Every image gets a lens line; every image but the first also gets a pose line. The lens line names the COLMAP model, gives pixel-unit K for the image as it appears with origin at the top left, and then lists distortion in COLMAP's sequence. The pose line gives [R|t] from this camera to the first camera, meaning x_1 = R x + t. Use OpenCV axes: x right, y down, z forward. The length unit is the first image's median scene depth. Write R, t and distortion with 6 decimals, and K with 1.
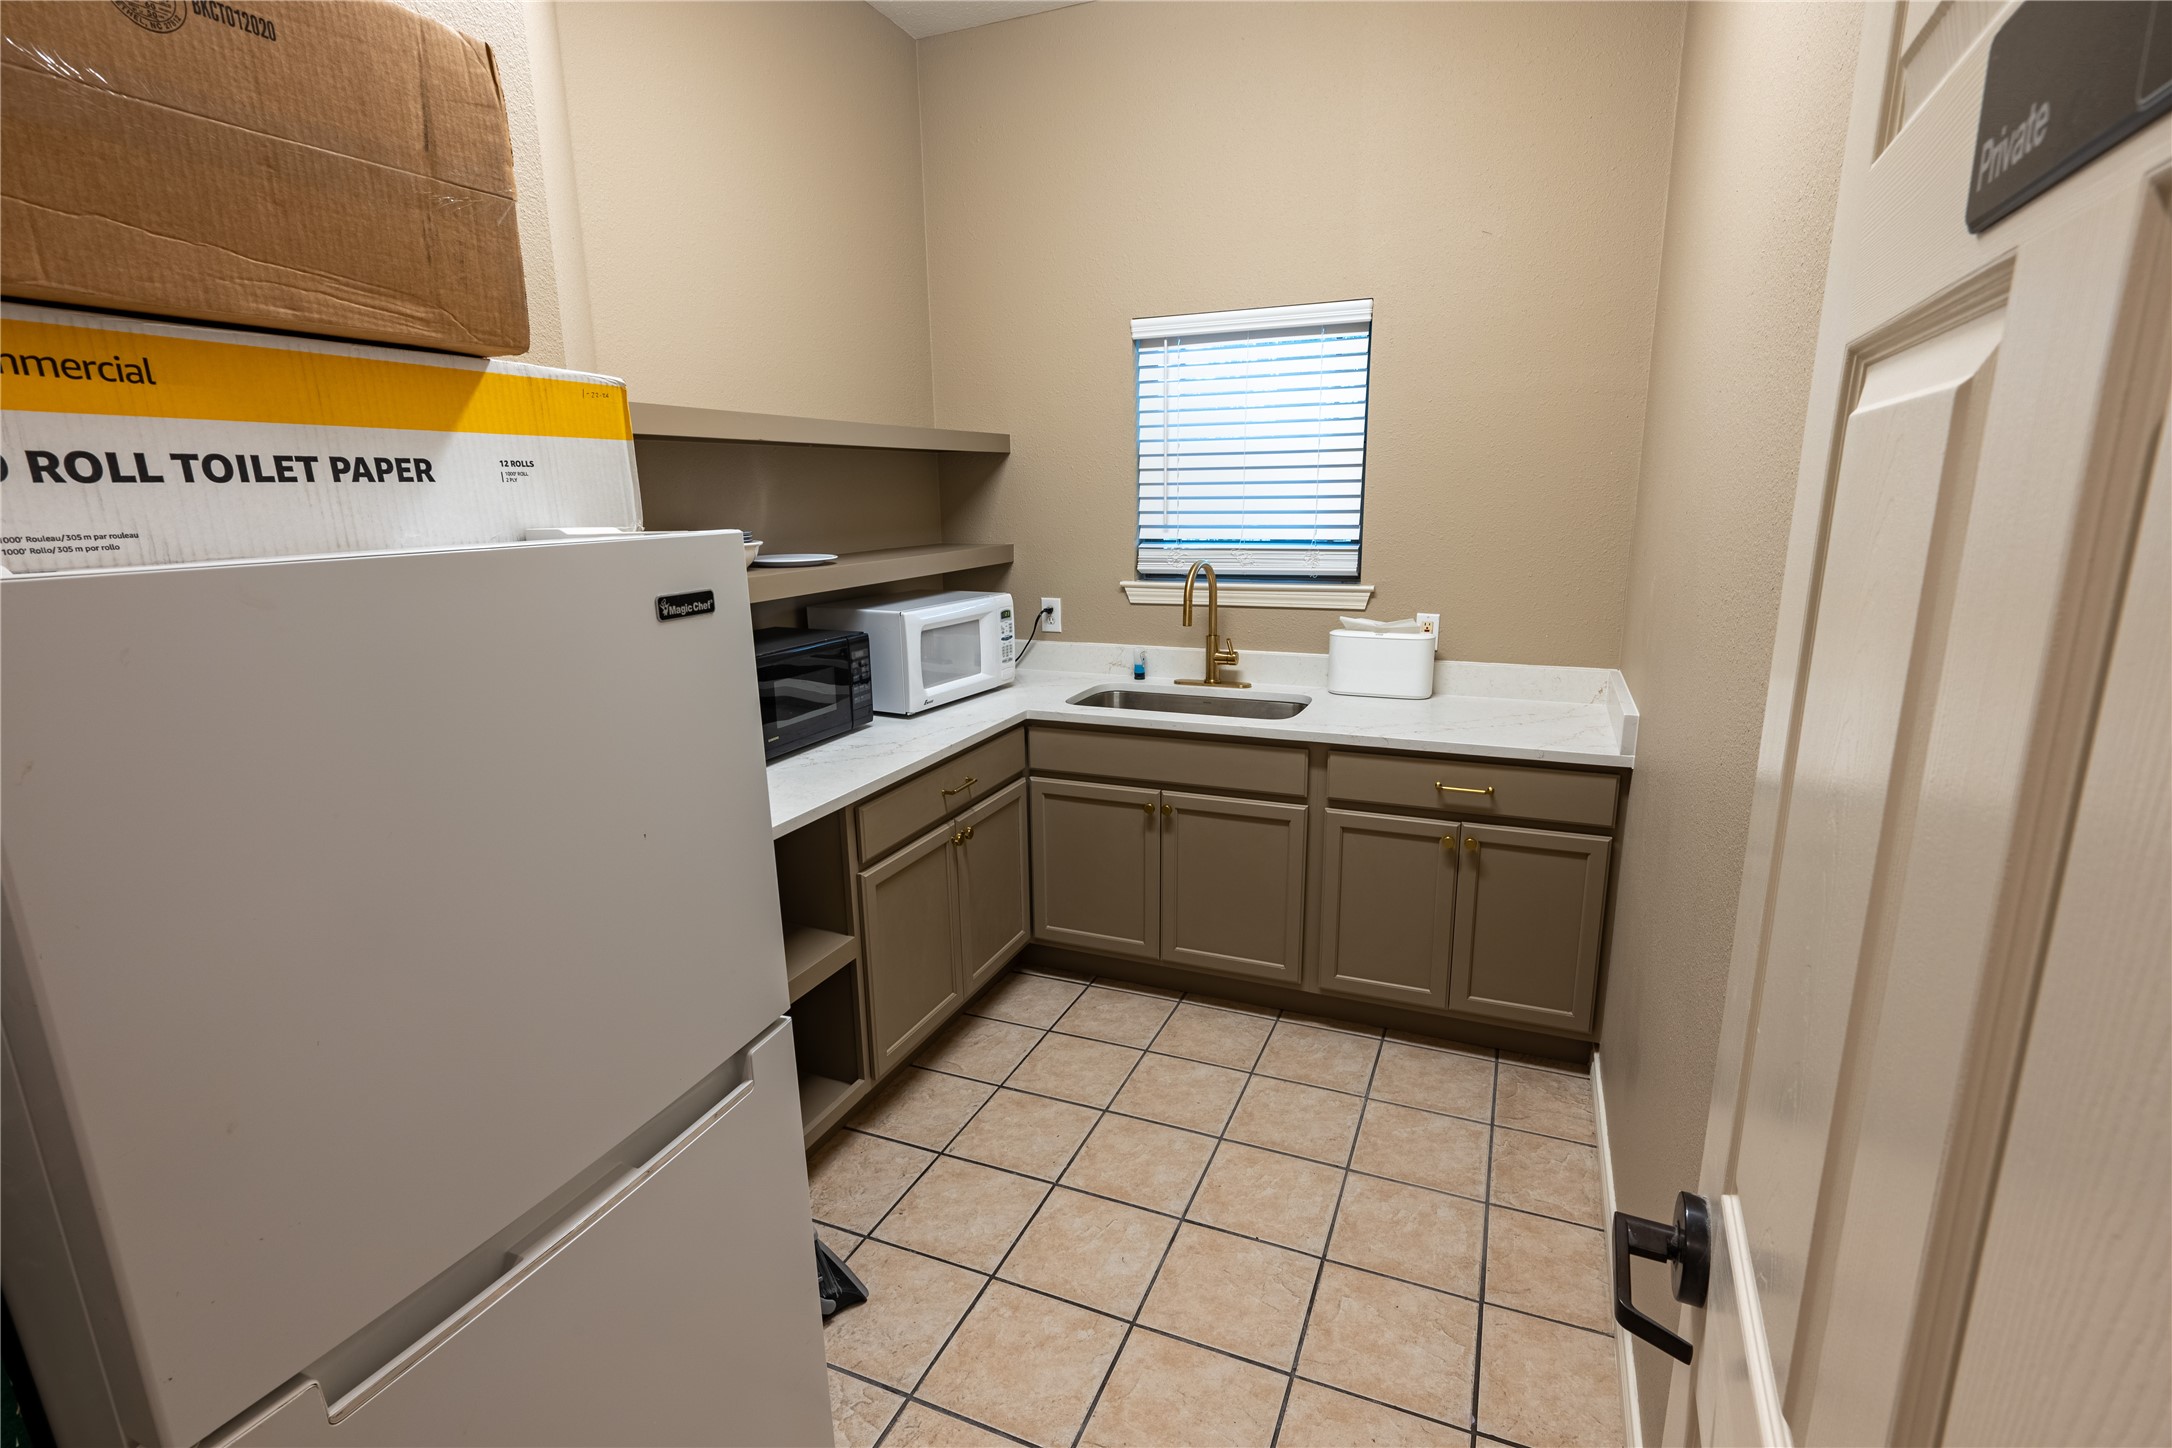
lens RADIAL K [[1023.5, 0, 1085.3], [0, 1023.5, 729.3], [0, 0, 1]] dist [-0.000175, -0.000042]
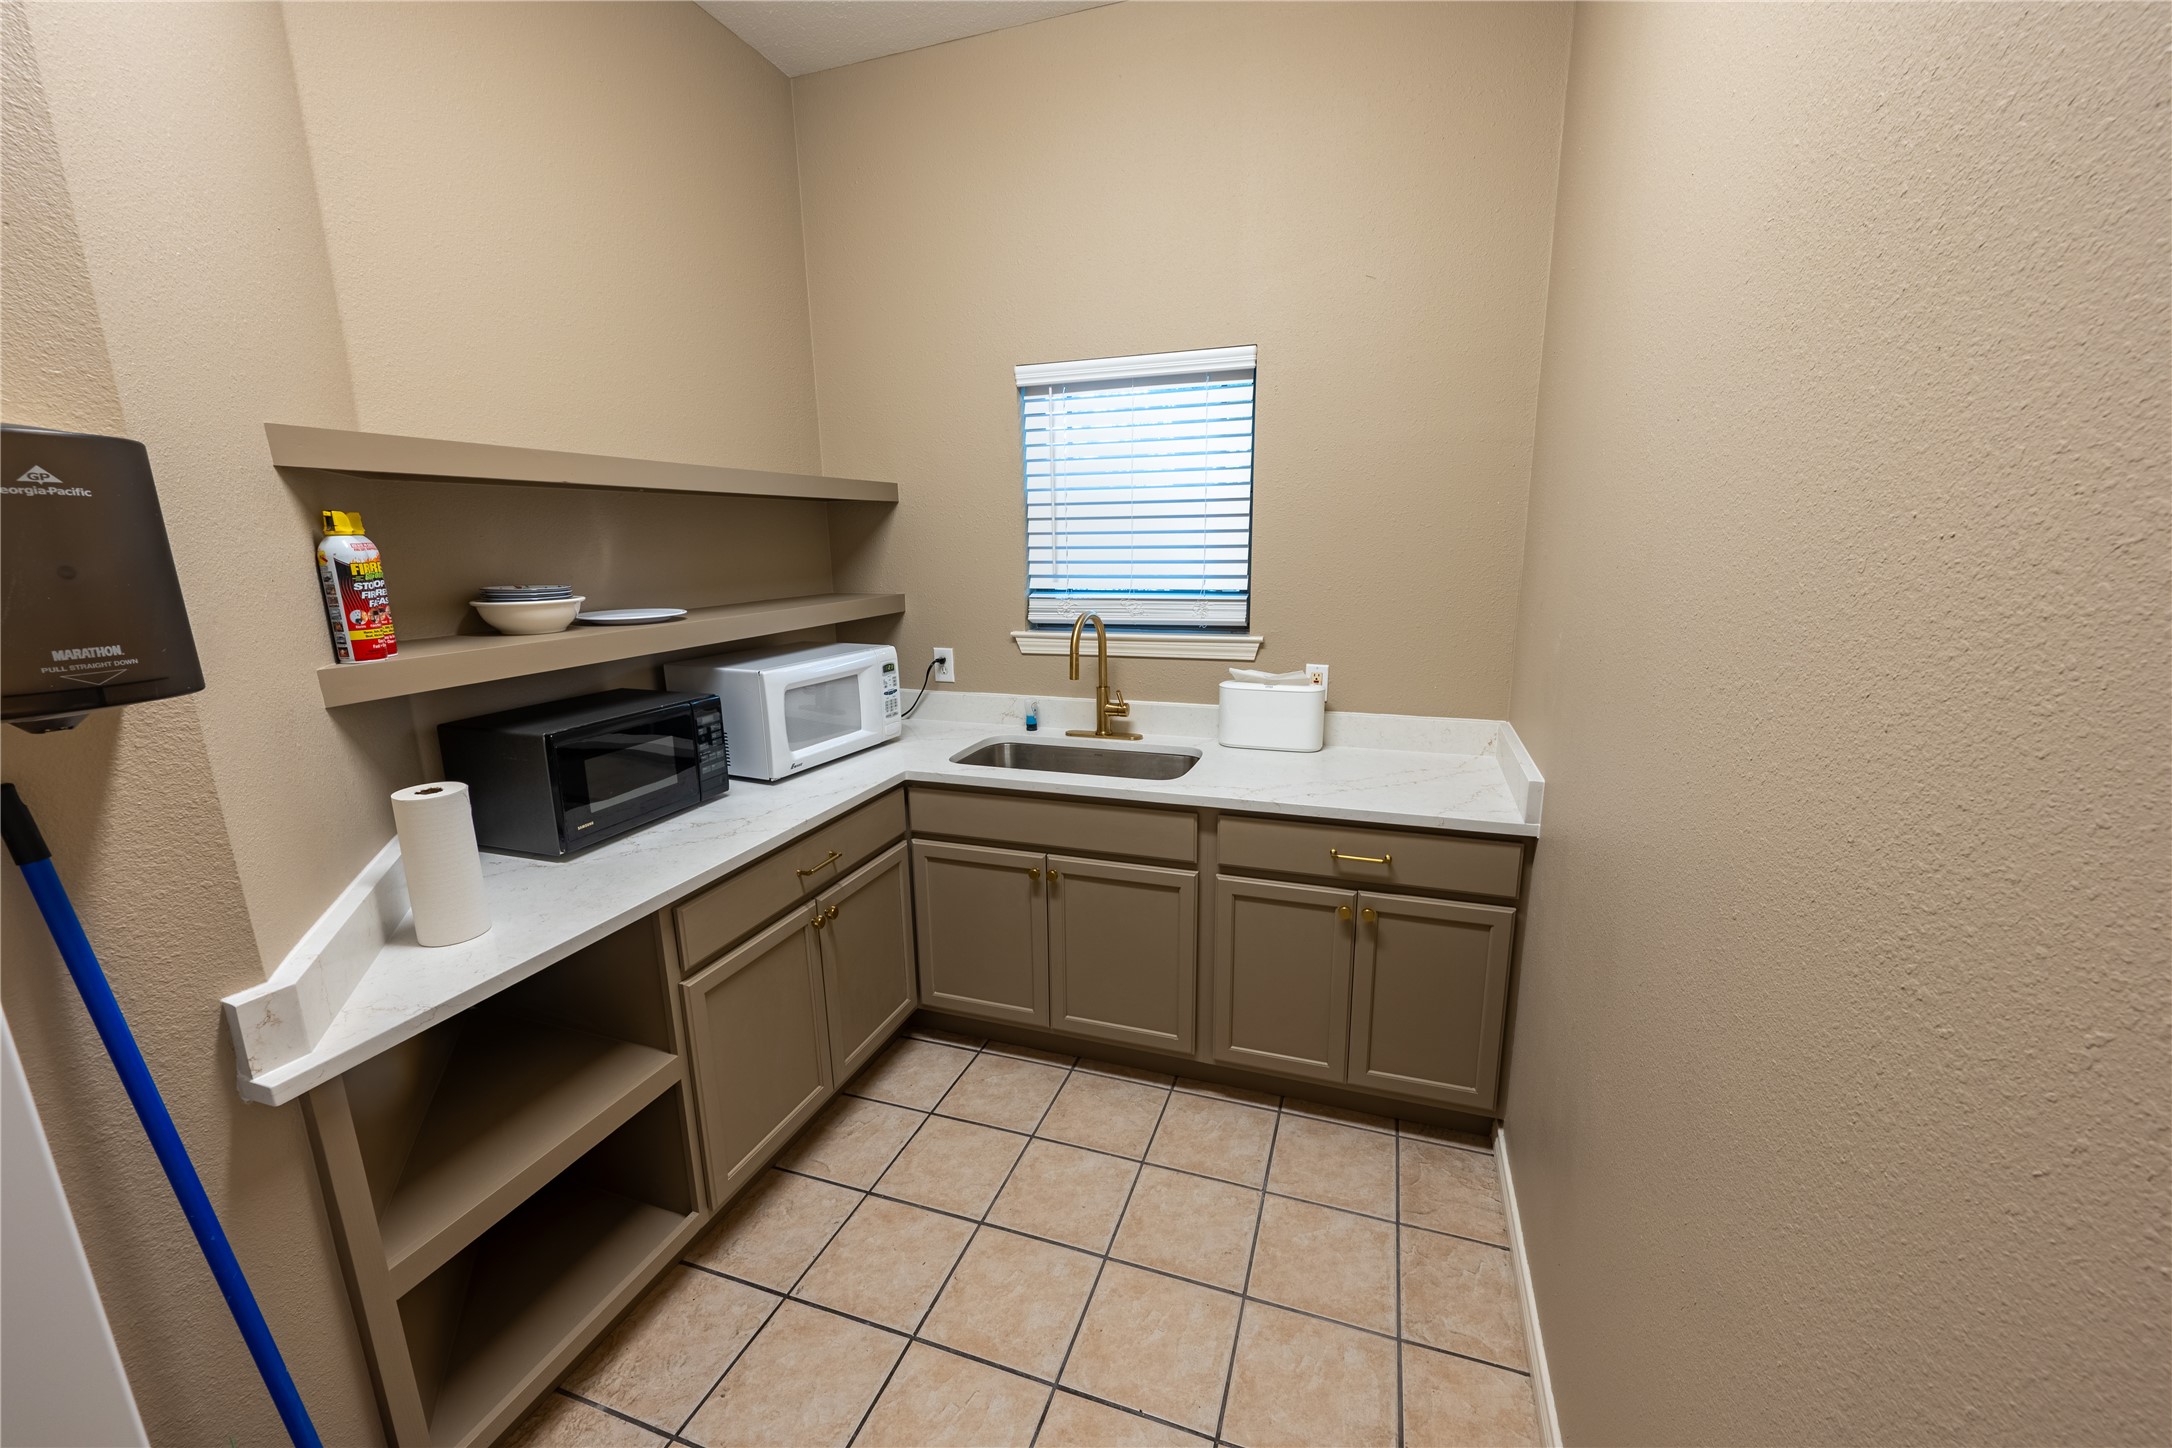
lens RADIAL K [[847.5, 0, 1089.1], [0, 847.5, 726.4], [0, 0, 1]] dist [-0.000124, 0.000694]
pose [[0.997559, -0.014242, 0.068357, 0.066419], [0.015009, 0.999830, -0.010728, -0.054435], [-0.068192, 0.011728, 0.997603, 0.226822]]
